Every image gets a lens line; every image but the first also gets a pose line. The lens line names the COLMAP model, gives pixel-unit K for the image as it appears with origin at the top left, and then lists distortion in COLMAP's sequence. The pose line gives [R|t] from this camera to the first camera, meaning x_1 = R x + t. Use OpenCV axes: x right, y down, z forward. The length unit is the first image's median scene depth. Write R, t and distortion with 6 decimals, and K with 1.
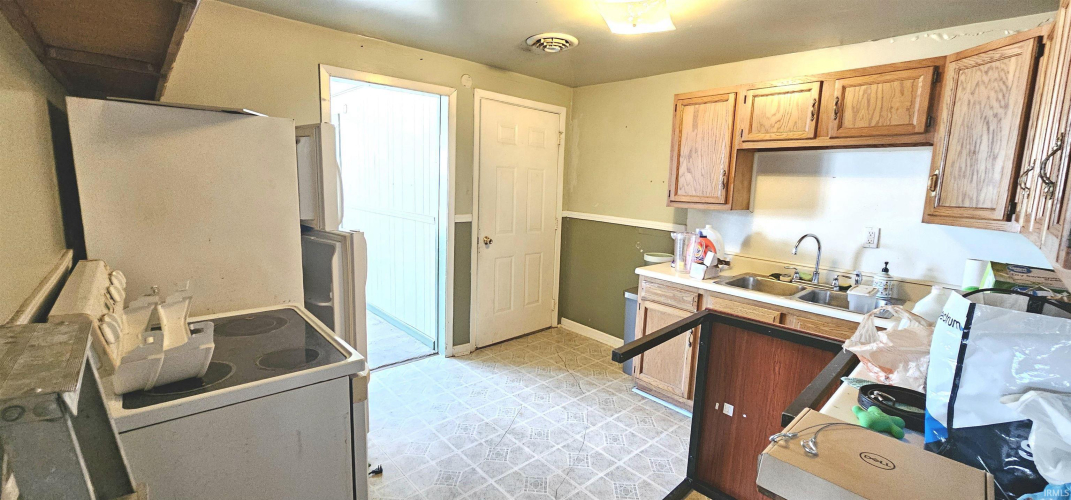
lens RADIAL K [[438.0, 0, 535.1], [0, 438.0, 245.8], [0, 0, 1]] dist [-0.004741, -0.000145]
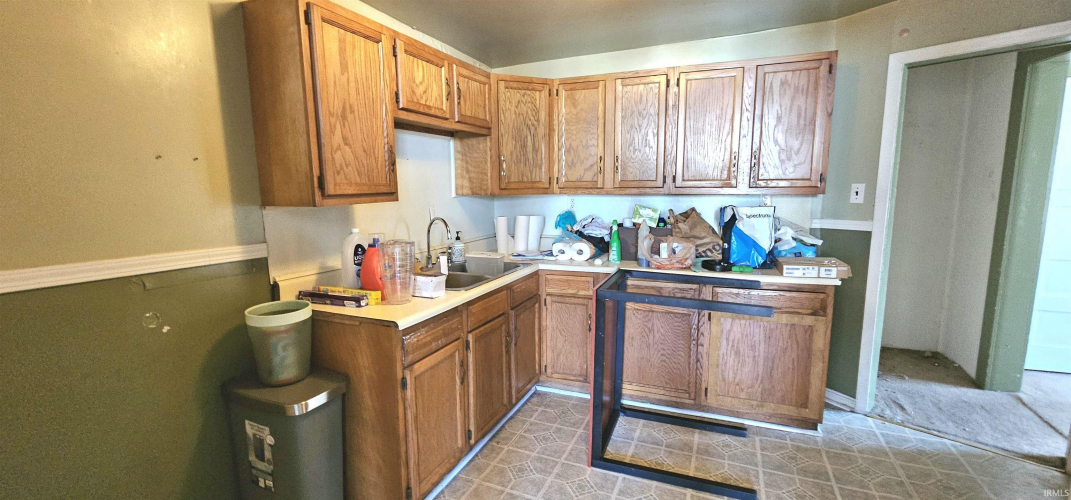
lens RADIAL K [[438.0, 0, 534.9], [0, 438.0, 245.5], [0, 0, 1]] dist [-0.004741, -0.000145]
pose [[-0.397659, -0.158221, 0.903788, -0.353521], [0.124785, 0.966542, 0.224112, -0.158721], [-0.909008, 0.201900, -0.364610, 1.172556]]
